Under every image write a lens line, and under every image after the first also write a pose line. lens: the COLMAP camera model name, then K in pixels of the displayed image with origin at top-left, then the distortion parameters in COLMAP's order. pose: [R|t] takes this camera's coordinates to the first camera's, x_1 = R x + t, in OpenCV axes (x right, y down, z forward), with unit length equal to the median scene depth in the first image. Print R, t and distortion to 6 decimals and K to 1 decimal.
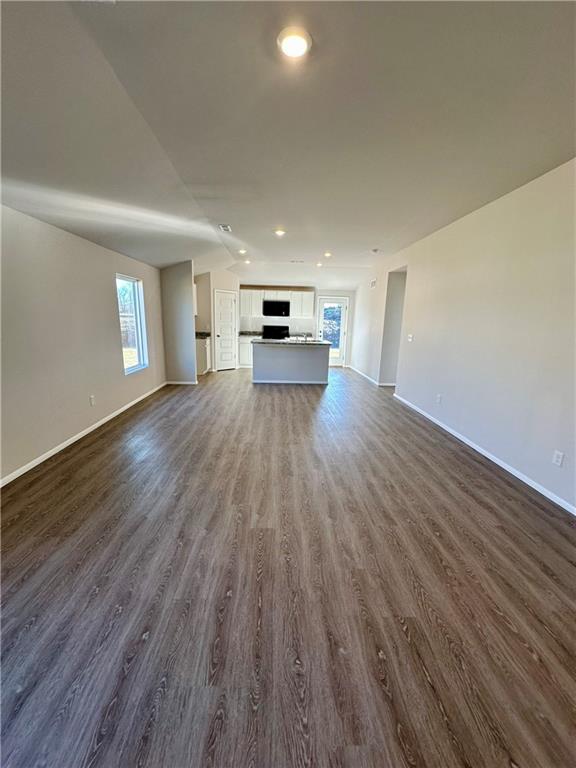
lens RADIAL K [[304.3, 0, 288.5], [0, 304.3, 383.7], [0, 0, 1]] dist [0.001123, 0.000143]
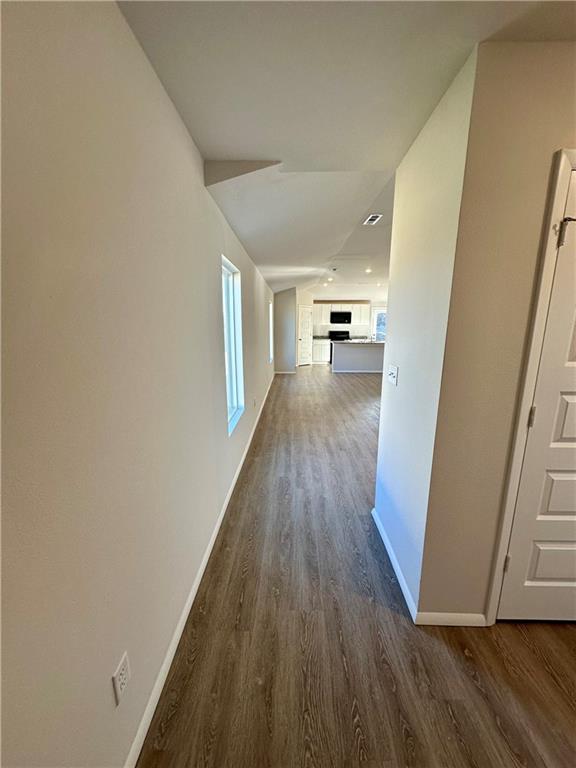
lens RADIAL K [[304.3, 0, 290.5], [0, 304.3, 385.7], [0, 0, 1]] dist [0.001123, 0.000143]
pose [[0.998162, -0.017553, -0.058001, -0.313640], [0.016710, 0.999748, -0.015001, 0.101019], [0.058249, 0.014004, 0.998204, -0.520841]]
